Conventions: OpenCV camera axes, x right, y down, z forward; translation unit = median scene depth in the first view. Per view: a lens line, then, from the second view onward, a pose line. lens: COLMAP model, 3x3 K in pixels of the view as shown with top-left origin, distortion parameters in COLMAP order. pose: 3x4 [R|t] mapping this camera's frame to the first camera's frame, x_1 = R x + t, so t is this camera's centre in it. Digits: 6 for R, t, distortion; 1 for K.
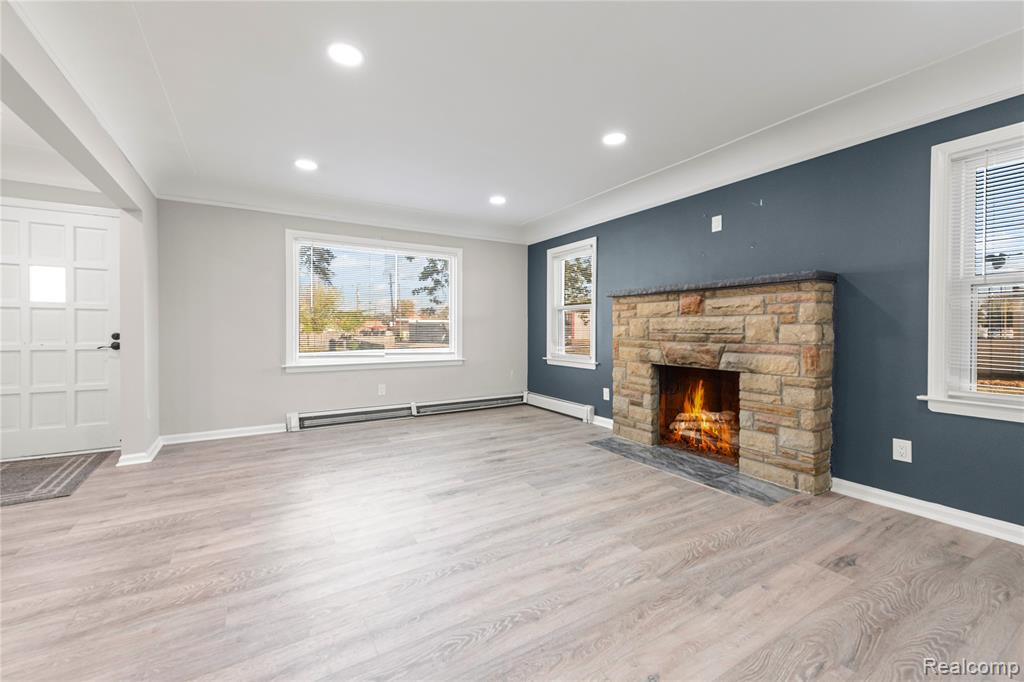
lens RADIAL K [[410.0, 0, 508.4], [0, 410.0, 330.6], [0, 0, 1]] dist [0.015196, -0.003970]
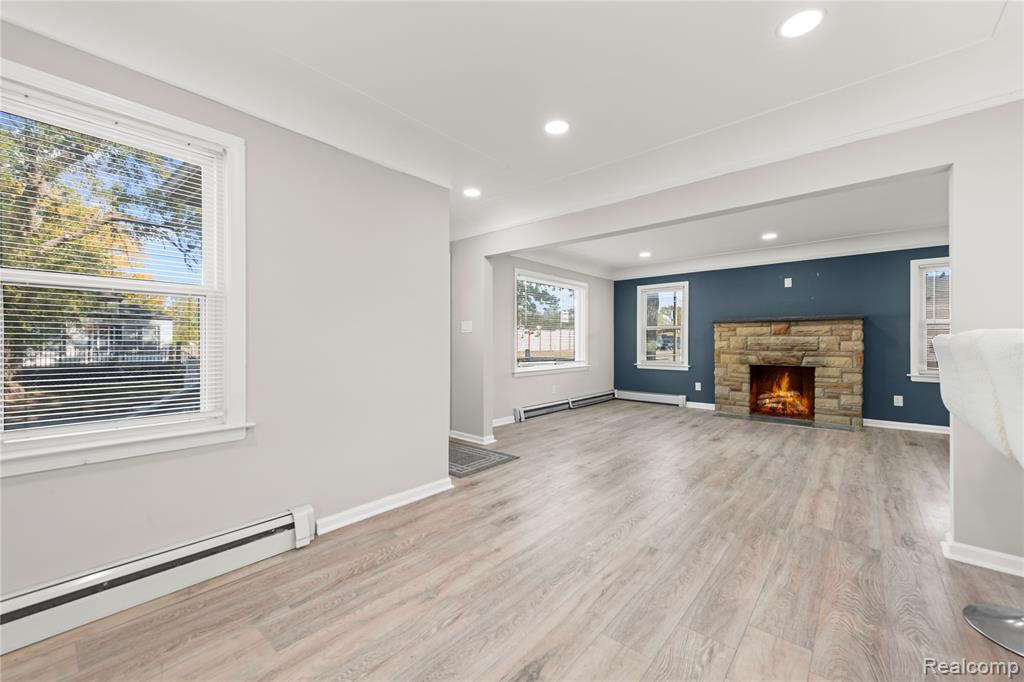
lens RADIAL K [[410.0, 0, 512.4], [0, 410.0, 339.0], [0, 0, 1]] dist [0.015196, -0.003970]
pose [[0.949965, 0.001454, 0.312354, -1.337443], [0.002021, 0.999940, -0.010802, -0.006543], [-0.312351, 0.010893, 0.949904, -0.332998]]
